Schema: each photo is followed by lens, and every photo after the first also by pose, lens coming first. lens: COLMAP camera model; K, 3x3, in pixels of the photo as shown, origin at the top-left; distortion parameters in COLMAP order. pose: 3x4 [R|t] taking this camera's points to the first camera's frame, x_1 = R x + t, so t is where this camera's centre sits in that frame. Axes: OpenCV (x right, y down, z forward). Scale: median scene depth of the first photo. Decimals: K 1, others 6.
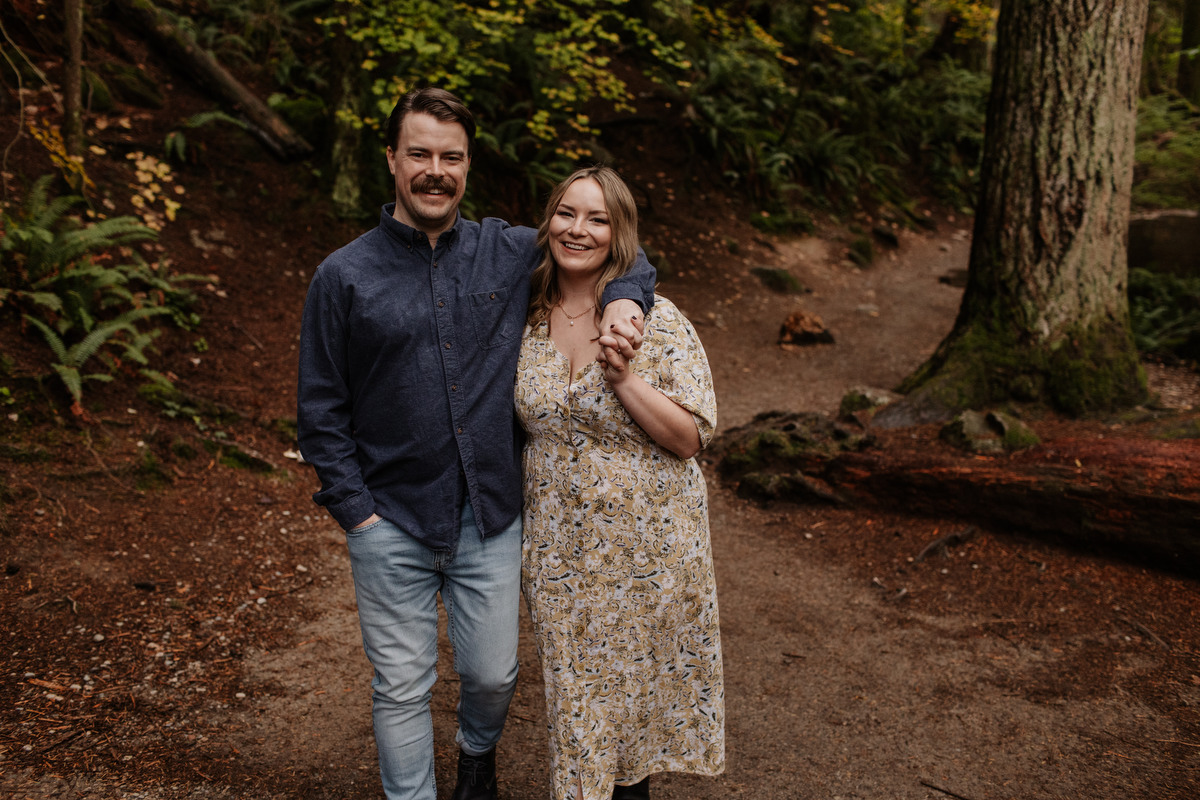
lens RADIAL K [[1145.0, 0, 595.0], [0, 1145.0, 383.9], [0, 0, 1]] dist [0.002957, 0.005863]
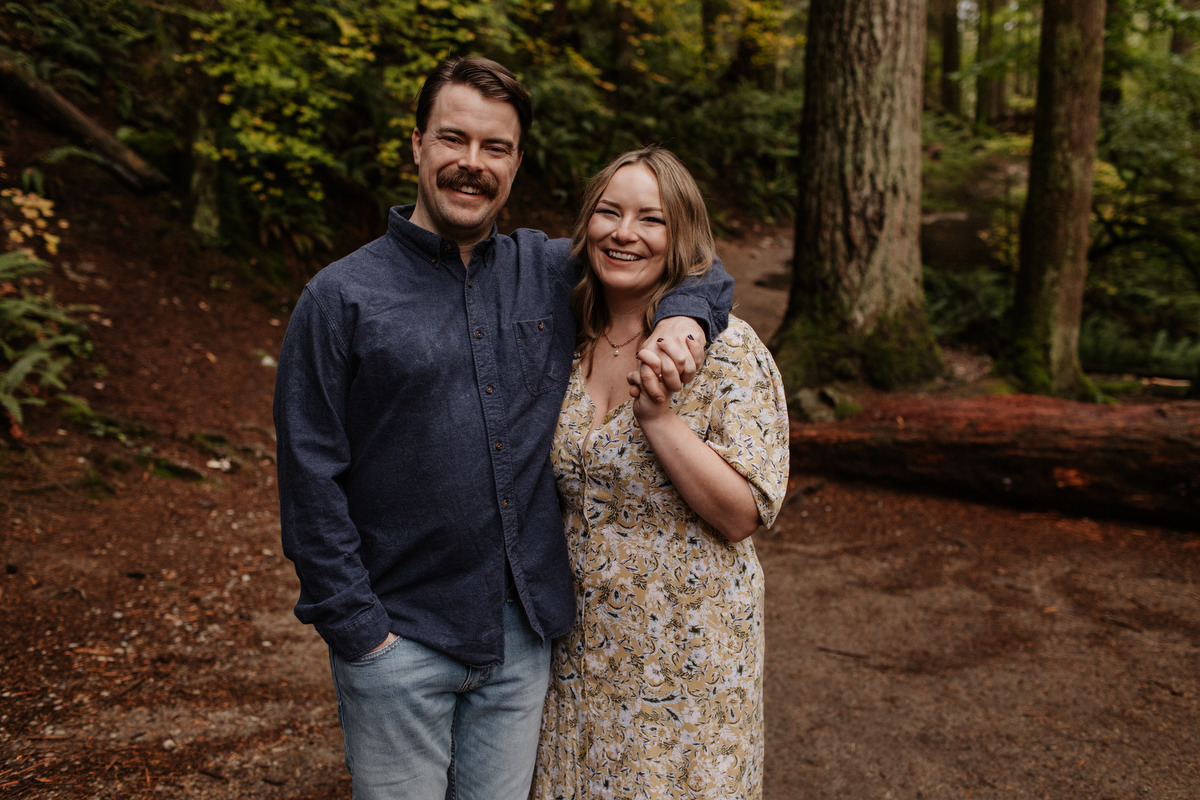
lens RADIAL K [[1160.5, 0, 605.6], [0, 1160.5, 394.5], [0, 0, 1]] dist [0.013203, -0.014191]
pose [[0.982334, -0.059193, 0.177529, -0.079833], [0.060781, 0.998145, -0.003515, 0.018921], [-0.176992, 0.014243, 0.984109, -0.126938]]
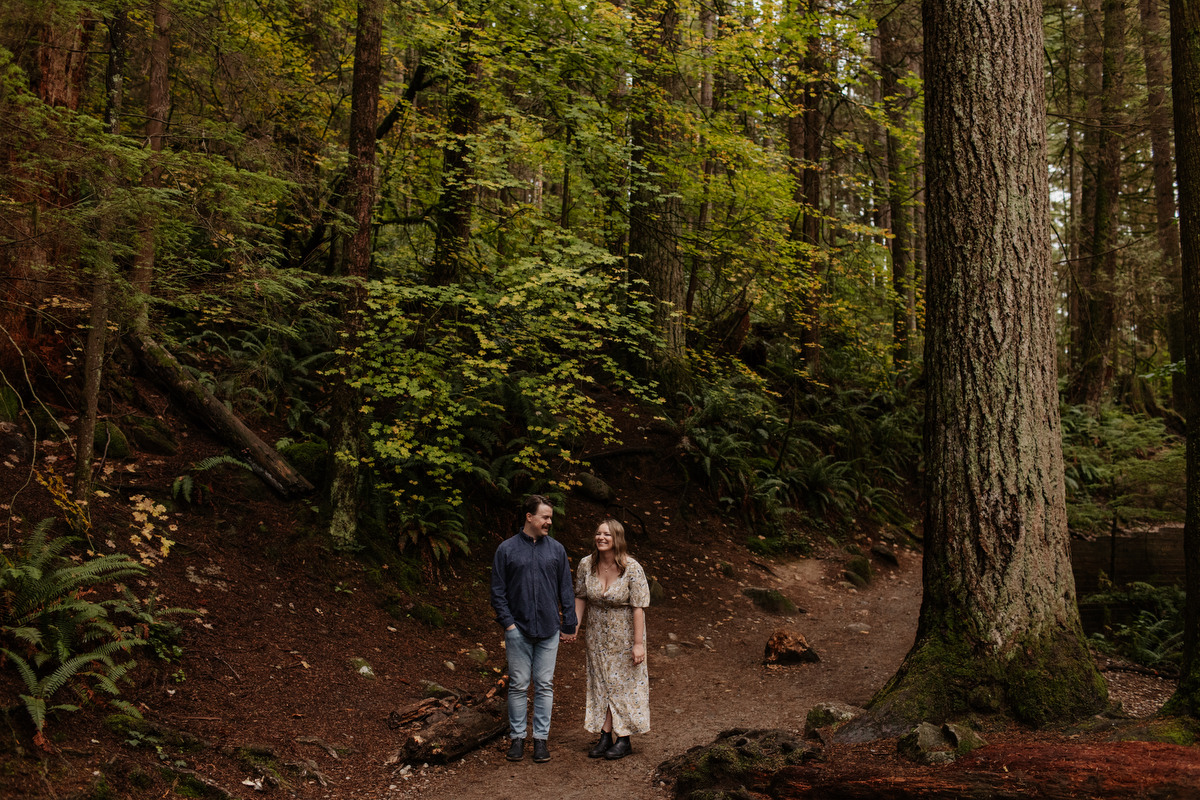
lens RADIAL K [[1142.5, 0, 611.7], [0, 1142.5, 398.3], [0, 0, 1]] dist [0.004587, -0.002740]
pose [[0.999353, -0.030226, -0.019499, 0.073707], [0.023793, 0.962041, -0.271866, 0.014637], [0.026976, 0.271226, 0.962137, -0.050456]]
